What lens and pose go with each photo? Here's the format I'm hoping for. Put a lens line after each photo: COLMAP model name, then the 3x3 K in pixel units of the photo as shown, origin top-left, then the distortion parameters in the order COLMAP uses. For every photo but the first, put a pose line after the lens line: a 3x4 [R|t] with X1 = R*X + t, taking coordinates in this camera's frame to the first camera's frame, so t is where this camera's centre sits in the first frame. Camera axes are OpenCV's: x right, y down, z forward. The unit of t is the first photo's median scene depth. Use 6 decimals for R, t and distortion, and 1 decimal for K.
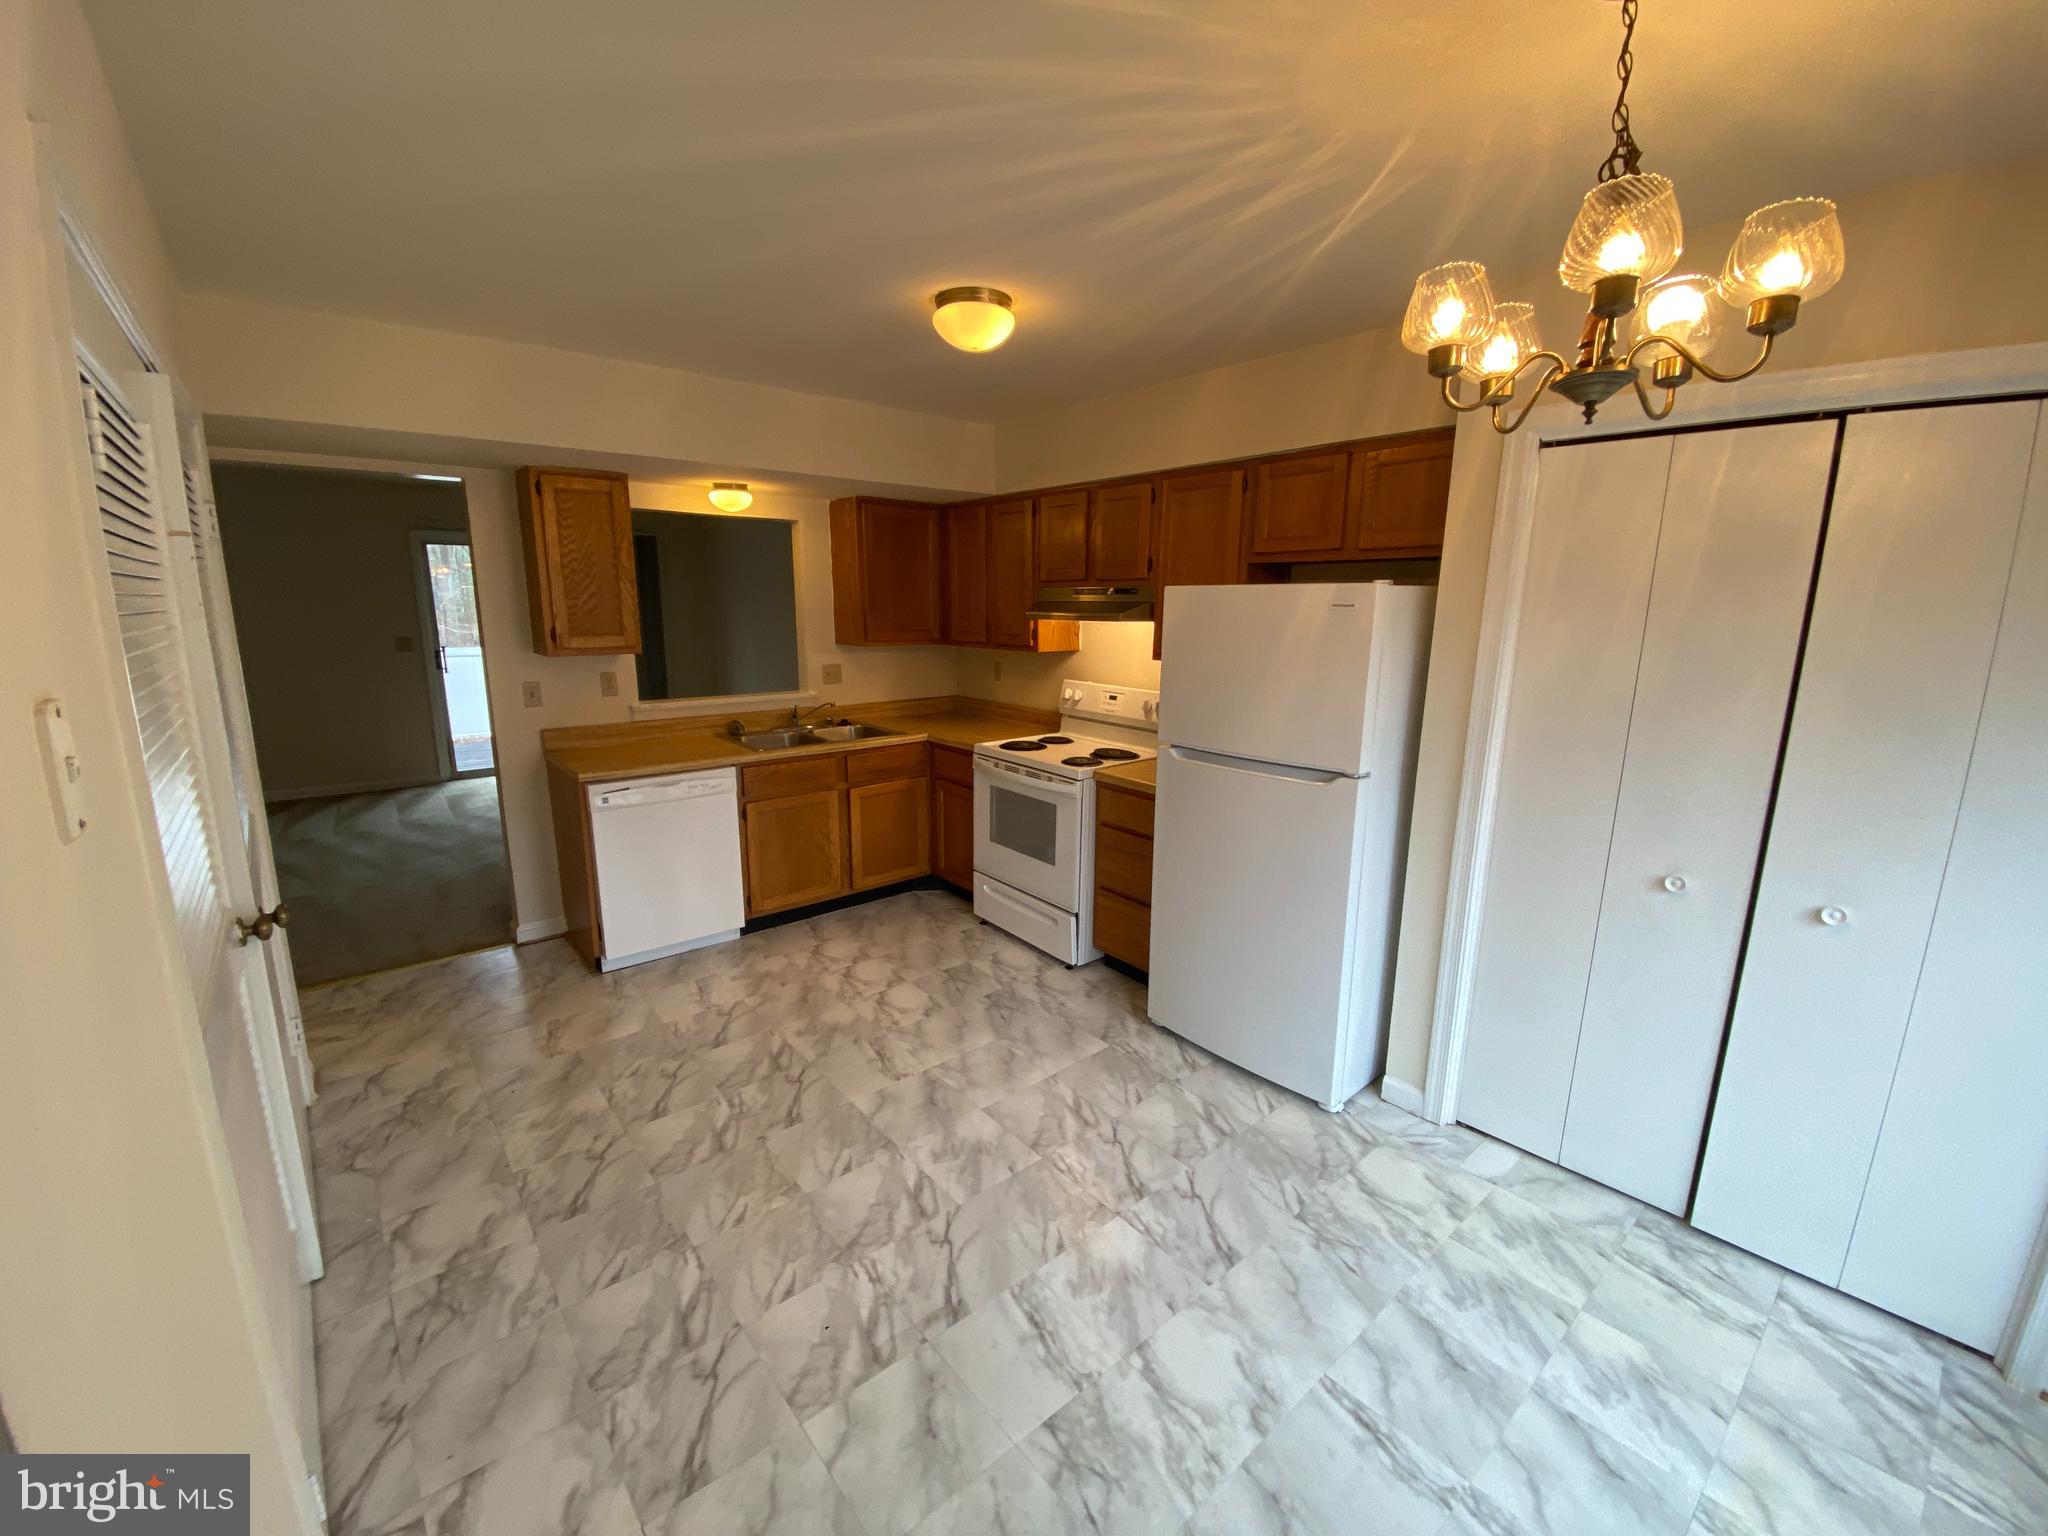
lens RADIAL K [[843.2, 0, 1030.2], [0, 843.2, 761.5], [0, 0, 1]] dist [0.015591, -0.007227]
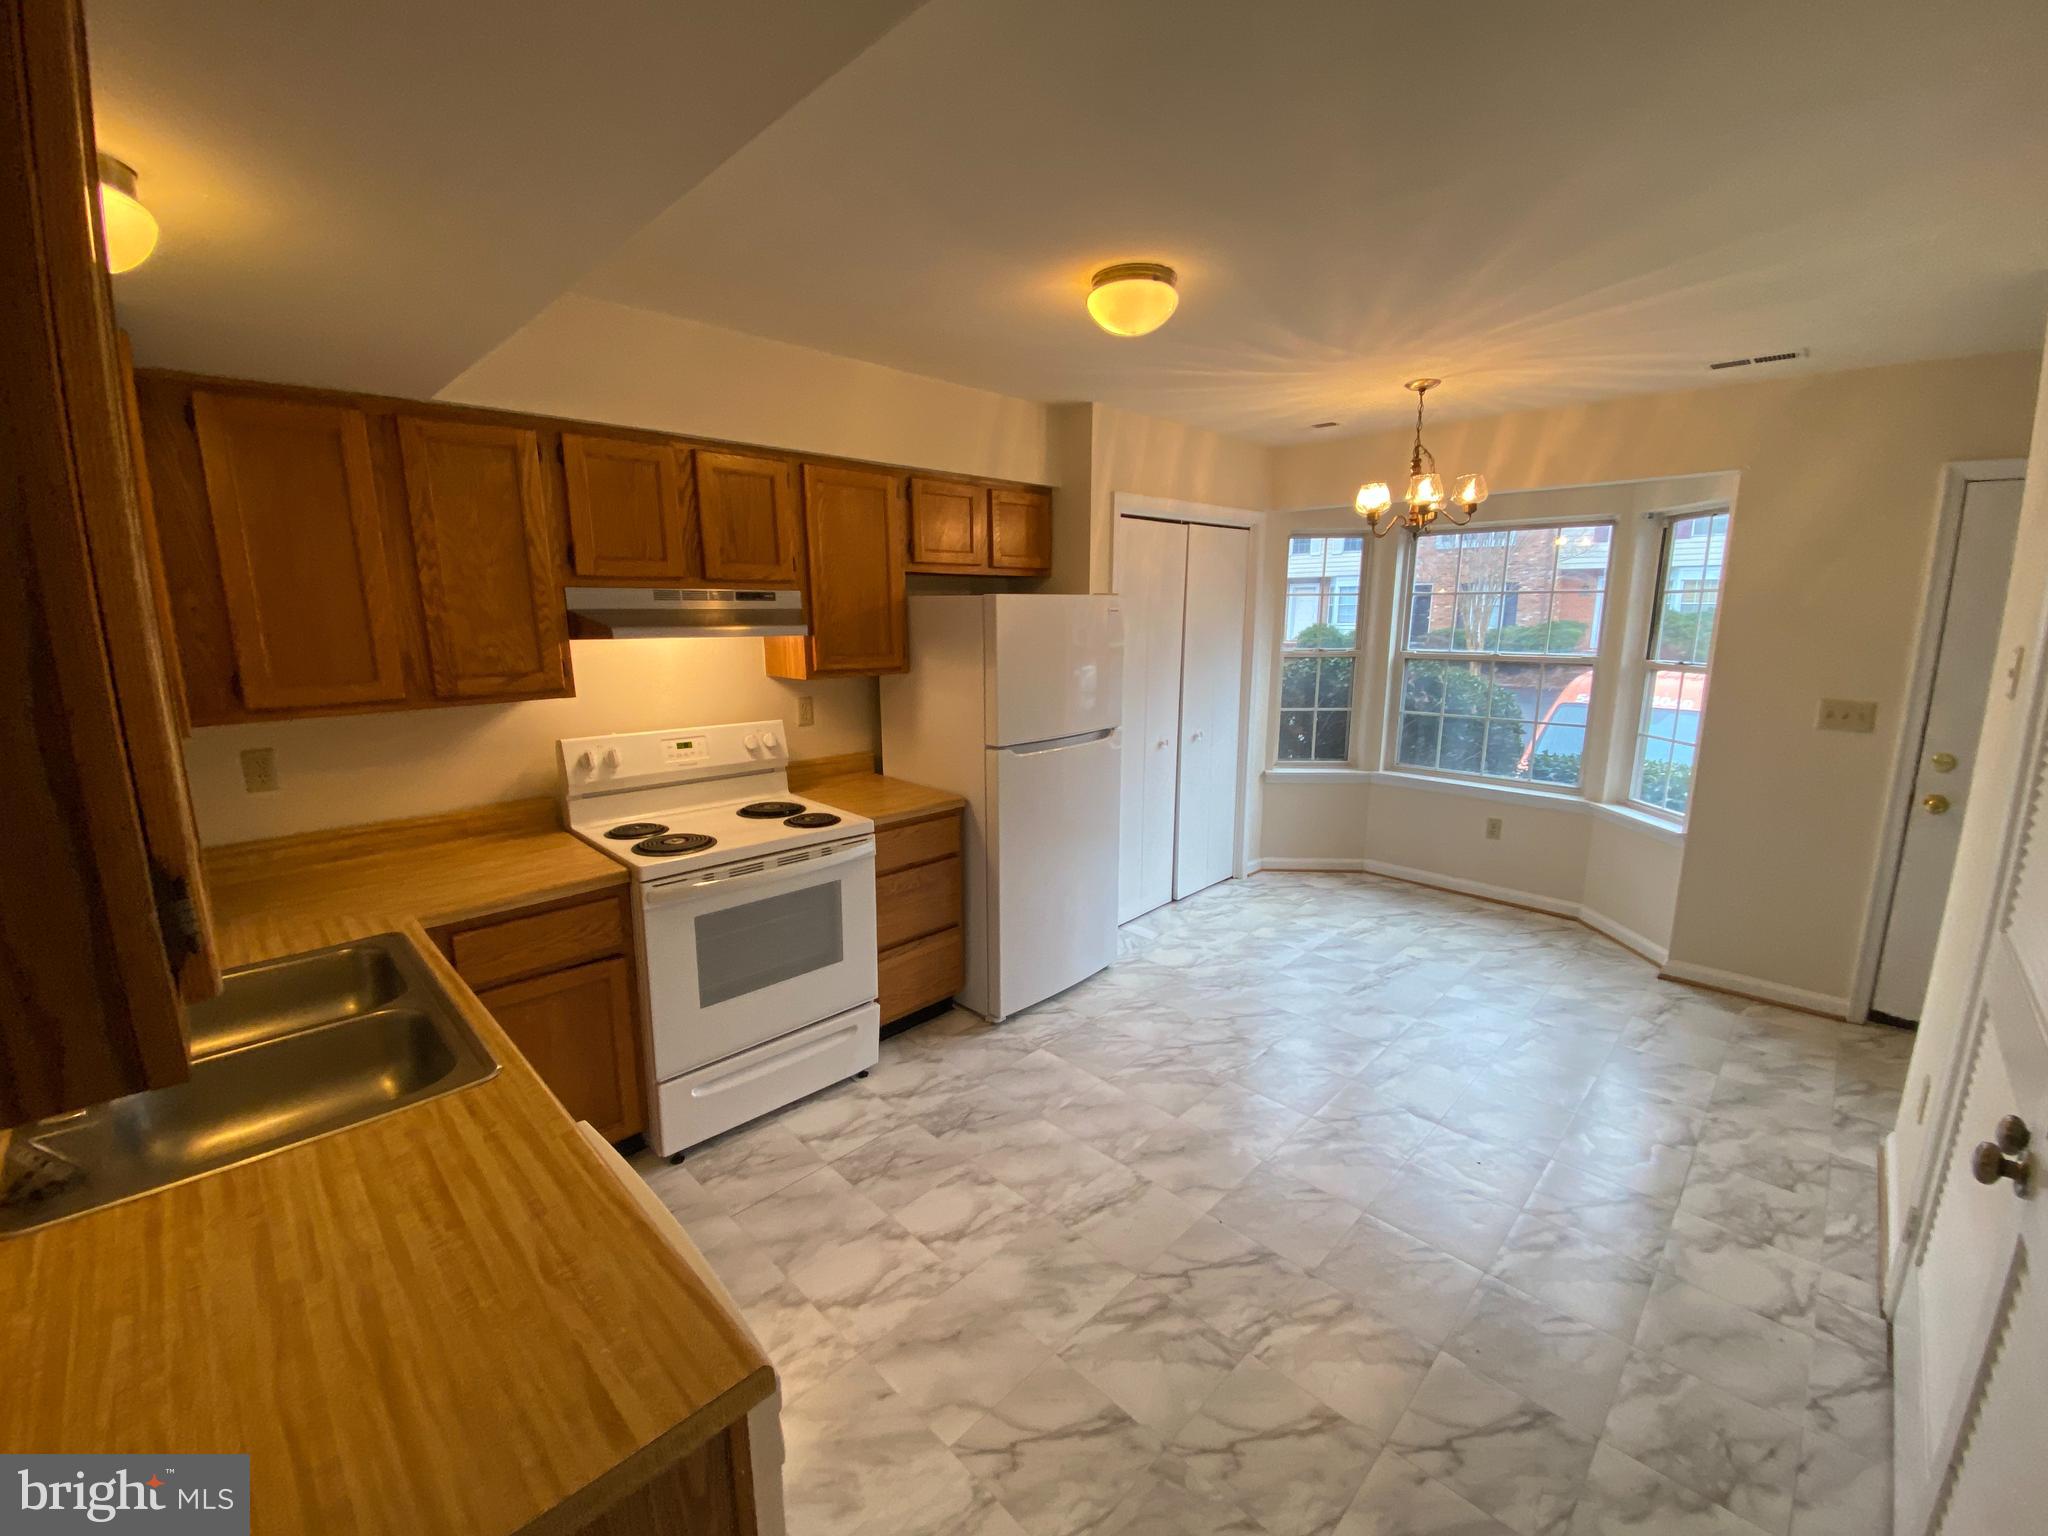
lens RADIAL K [[843.2, 0, 1040.1], [0, 843.2, 753.2], [0, 0, 1]] dist [0.015591, -0.007227]
pose [[-0.098309, -0.187567, 0.977320, -0.980795], [0.193278, 0.959778, 0.203643, -0.245983], [-0.976206, 0.208914, -0.058103, 1.181225]]
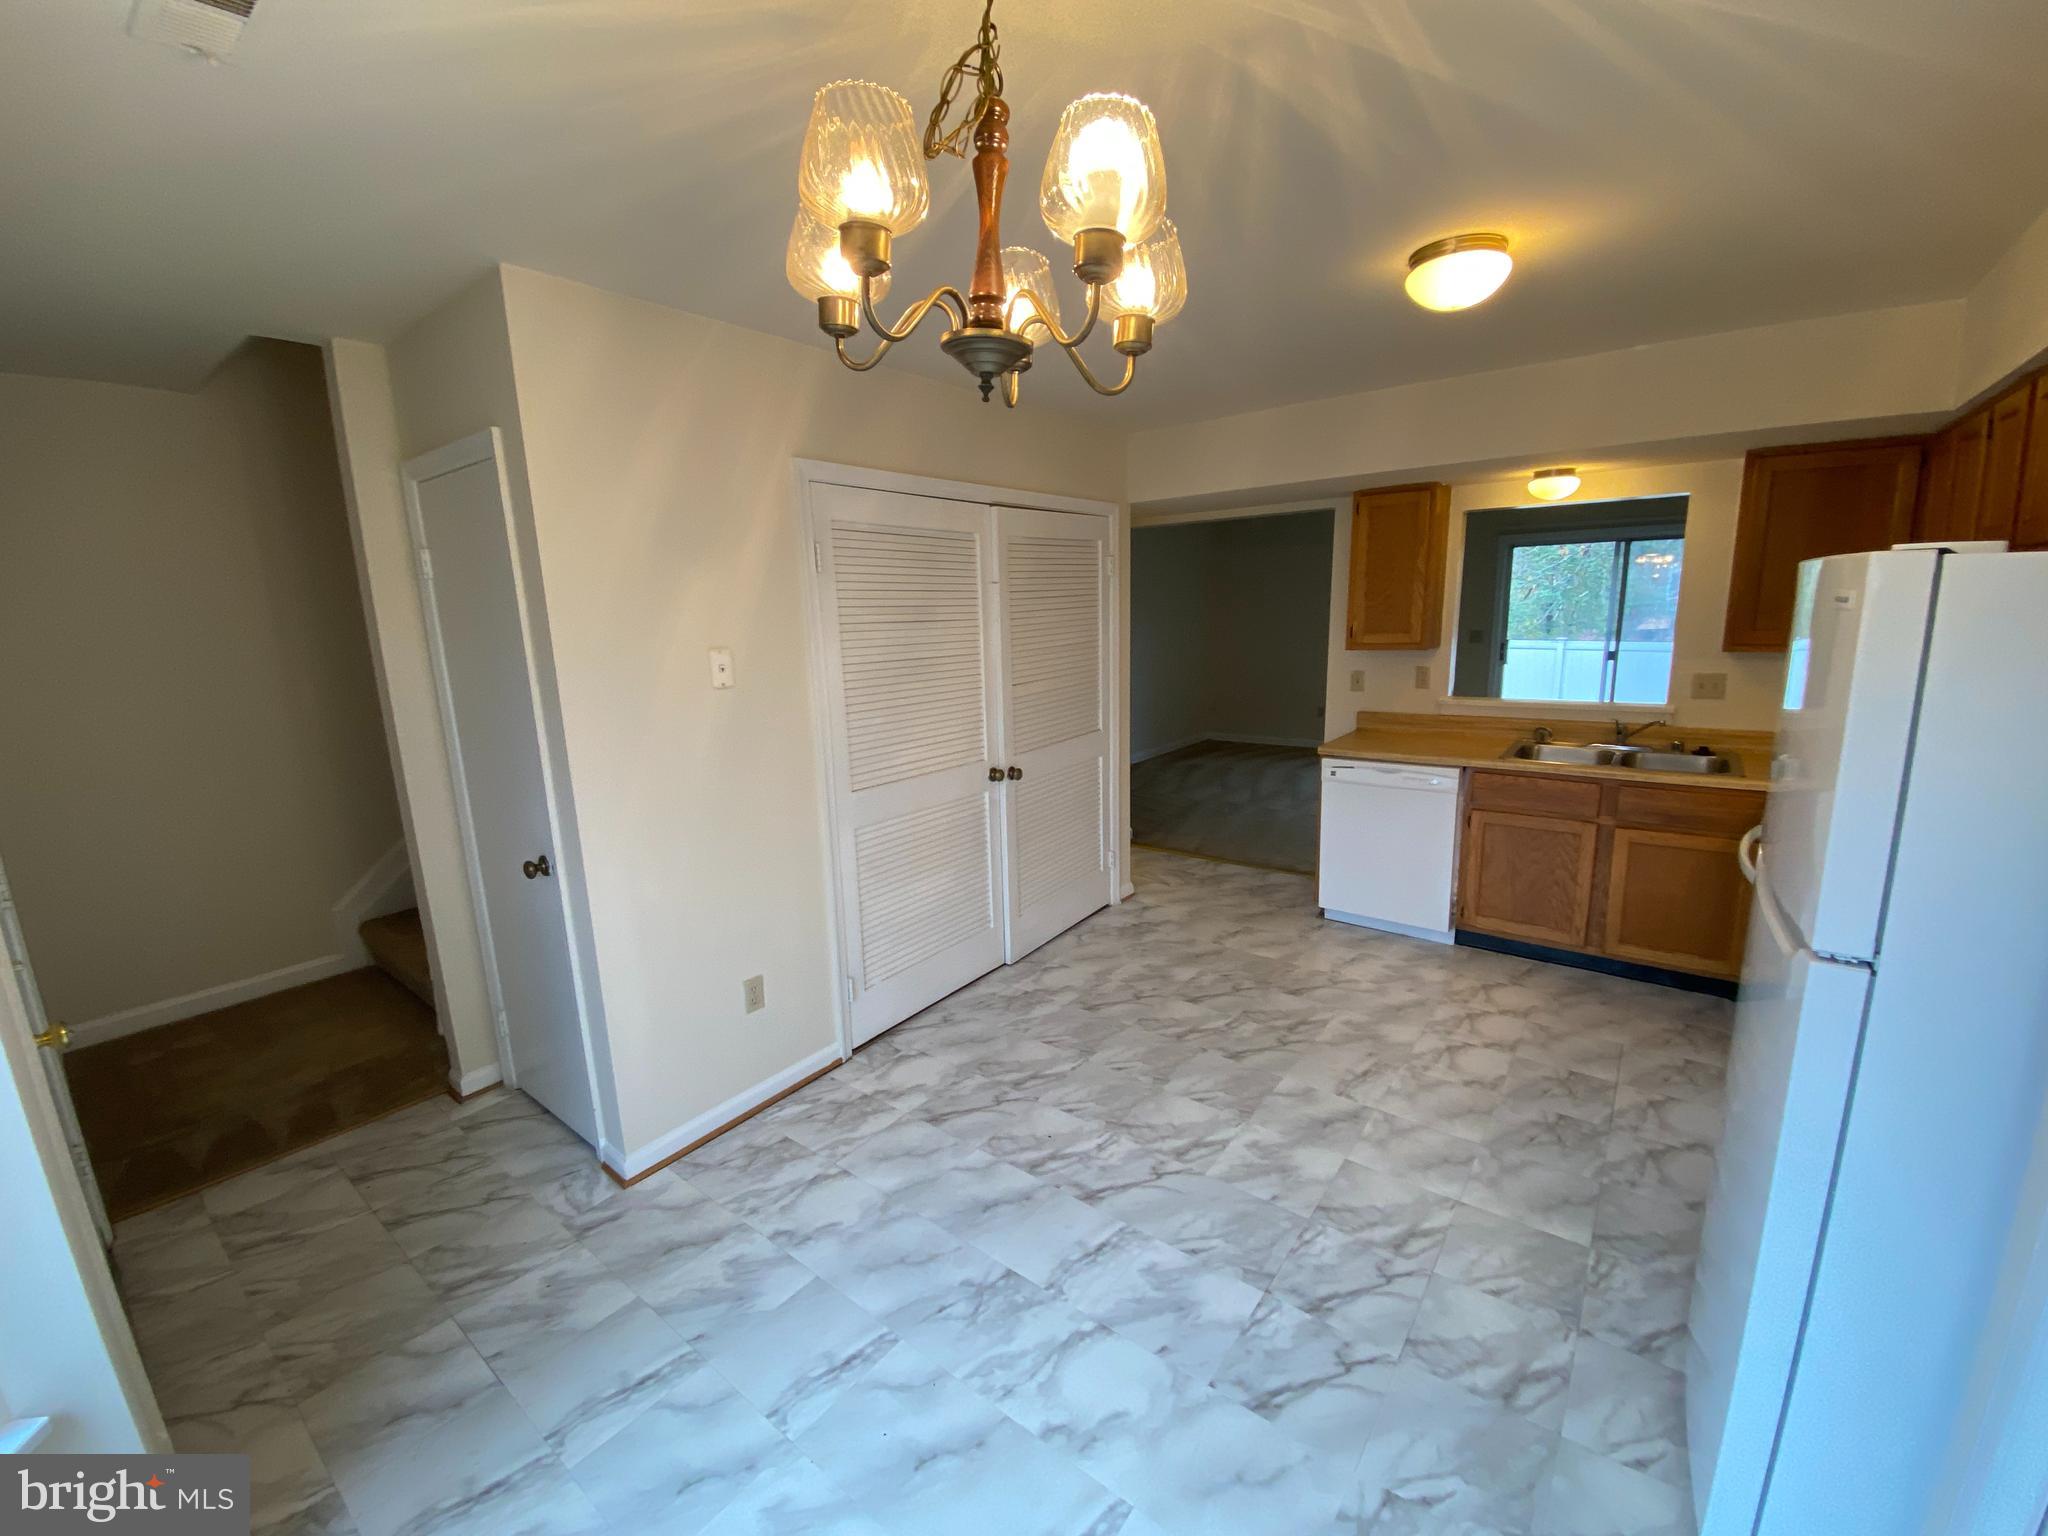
lens RADIAL K [[843.2, 0, 1021.8], [0, 843.2, 762.7], [0, 0, 1]] dist [0.015591, -0.007227]
pose [[0.202944, 0.171906, -0.963982, 0.714731], [-0.163848, 0.976551, 0.139653, -0.080532], [0.965385, 0.129605, 0.226351, 0.418673]]
